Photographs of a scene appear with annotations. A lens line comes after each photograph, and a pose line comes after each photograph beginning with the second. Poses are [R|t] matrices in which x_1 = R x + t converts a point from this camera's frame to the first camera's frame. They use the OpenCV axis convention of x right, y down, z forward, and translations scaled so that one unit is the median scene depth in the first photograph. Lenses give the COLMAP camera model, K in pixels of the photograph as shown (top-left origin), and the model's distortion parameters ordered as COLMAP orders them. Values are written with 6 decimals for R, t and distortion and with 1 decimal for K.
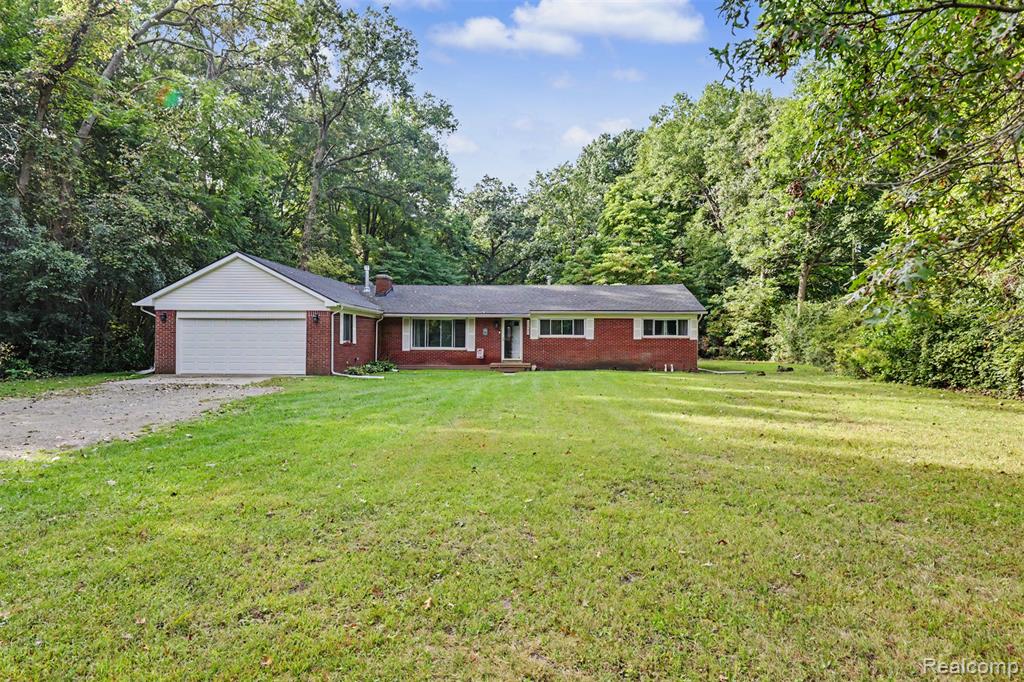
lens RADIAL K [[622.5, 0, 511.9], [0, 622.5, 338.6], [0, 0, 1]] dist [0.000972, 0.000235]
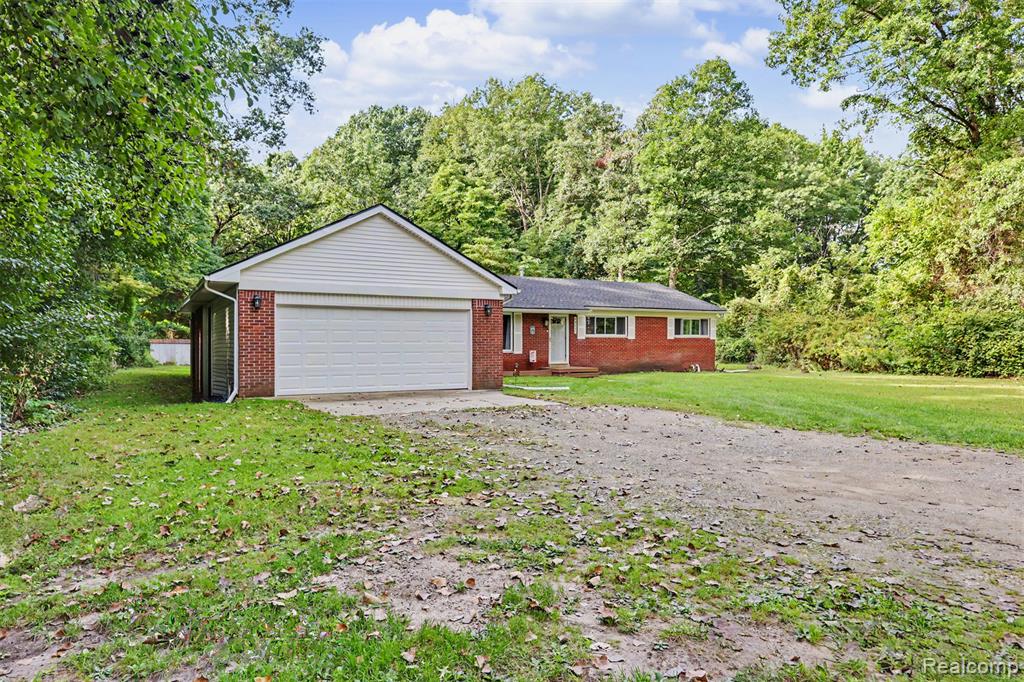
lens RADIAL K [[673.7, 0, 511.9], [0, 673.7, 343.4], [0, 0, 1]] dist [0.005582, 0.000724]
pose [[0.843818, -0.005040, 0.536605, -0.557389], [0.001851, 0.999977, 0.006481, 0.000836], [-0.536626, -0.004475, 0.843809, 0.257514]]
